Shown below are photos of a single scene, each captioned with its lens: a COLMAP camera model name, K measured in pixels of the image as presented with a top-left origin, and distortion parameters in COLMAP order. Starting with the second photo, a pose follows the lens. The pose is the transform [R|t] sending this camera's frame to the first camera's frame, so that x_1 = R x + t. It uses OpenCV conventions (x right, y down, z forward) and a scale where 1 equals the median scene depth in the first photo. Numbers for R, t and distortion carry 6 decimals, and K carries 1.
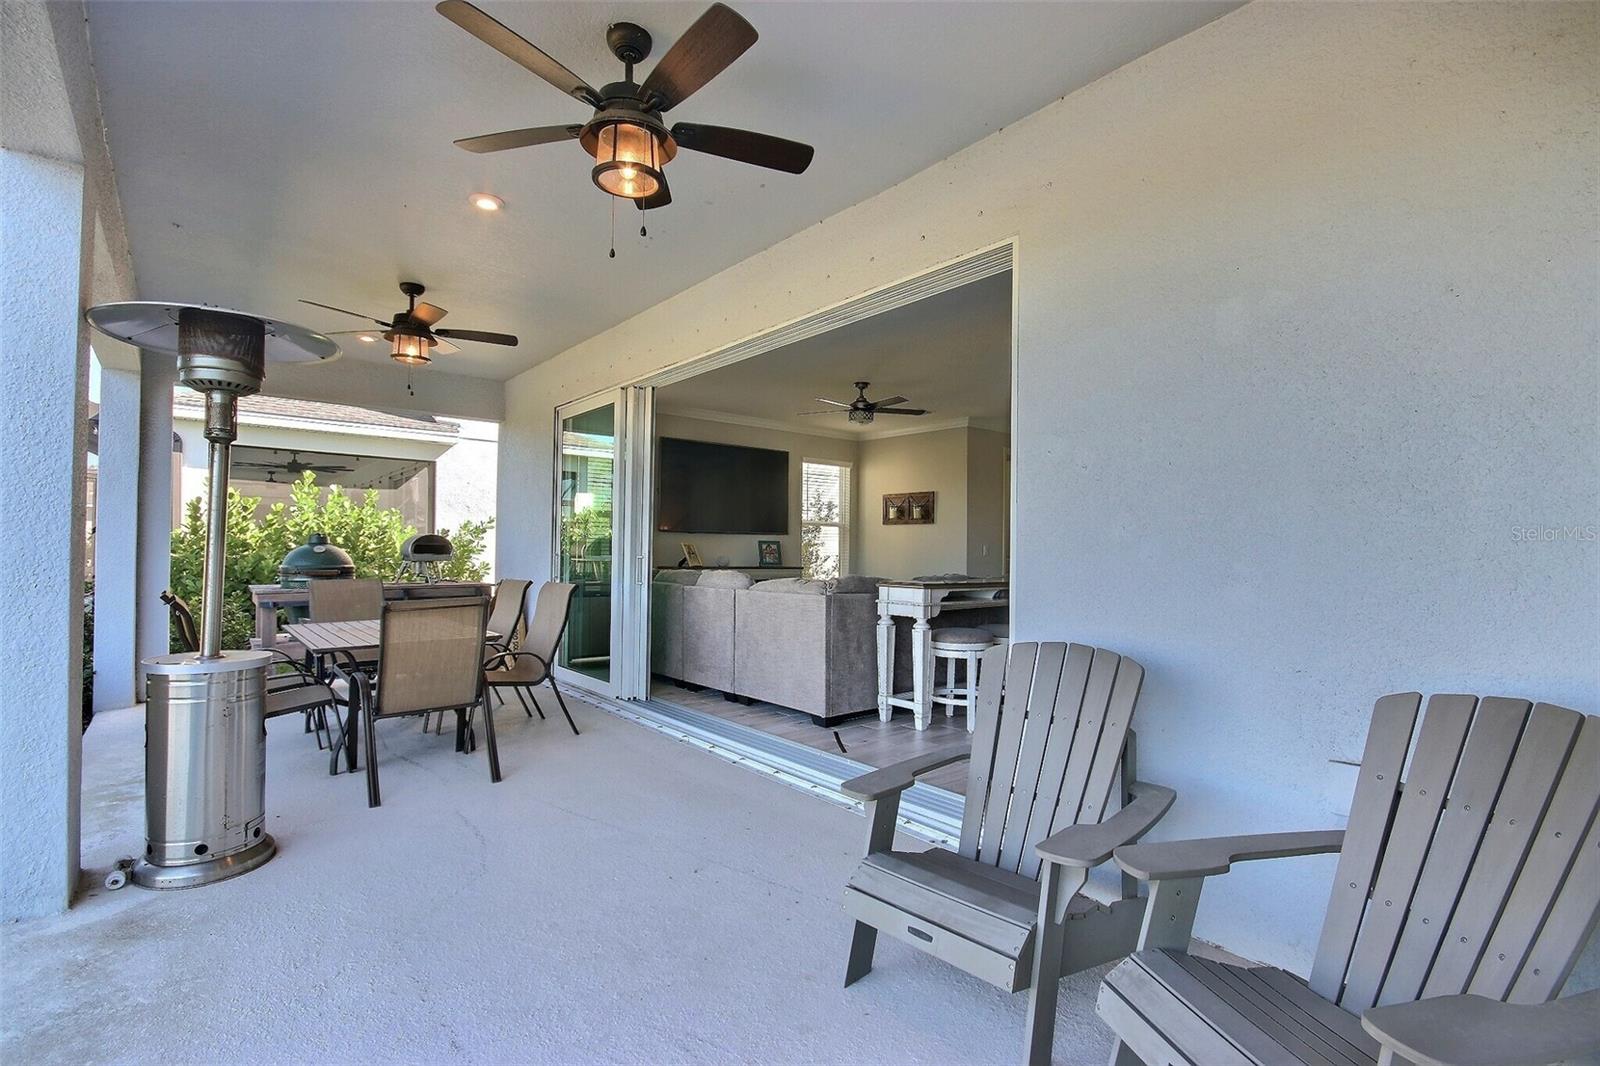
lens RADIAL K [[743.5, 0, 793.5], [0, 743.5, 543.9], [0, 0, 1]] dist [-0.013295, 0.000089]
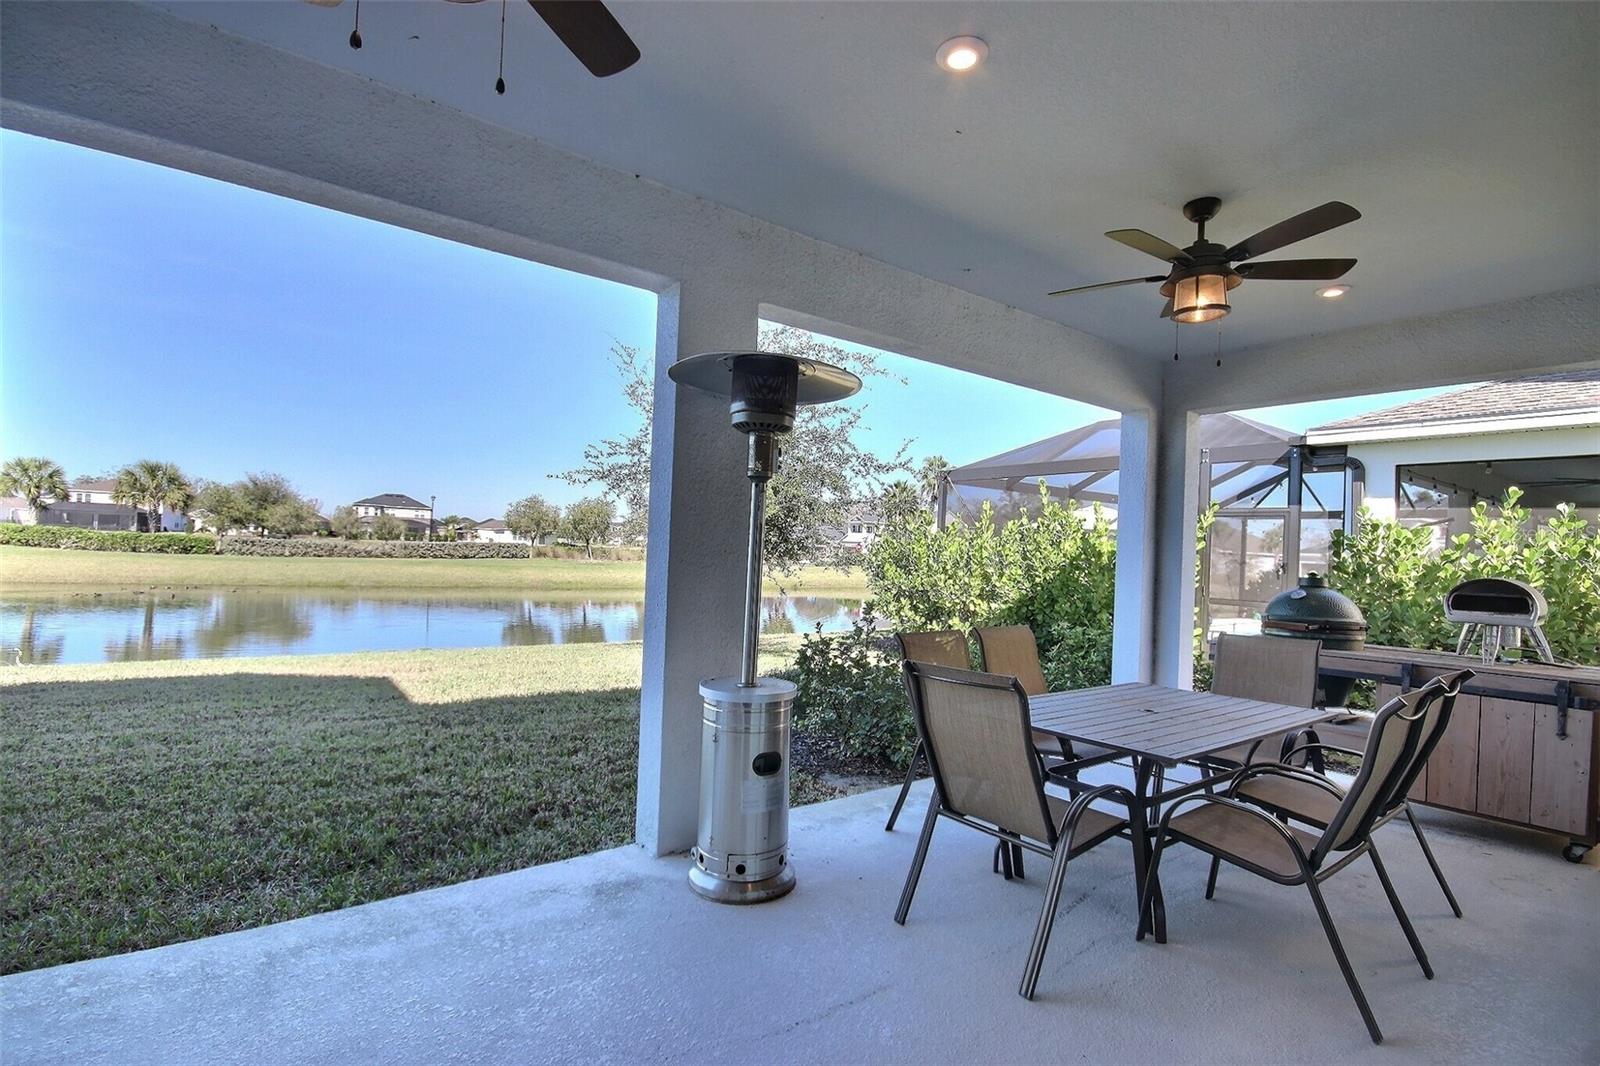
lens RADIAL K [[743.5, 0, 793.5], [0, 743.5, 543.9], [0, 0, 1]] dist [-0.013295, 0.000089]
pose [[-0.049419, -0.023697, -0.998497, 0.162388], [-0.028877, 0.999334, -0.022287, -0.016151], [0.998361, 0.027732, -0.050071, 0.671013]]
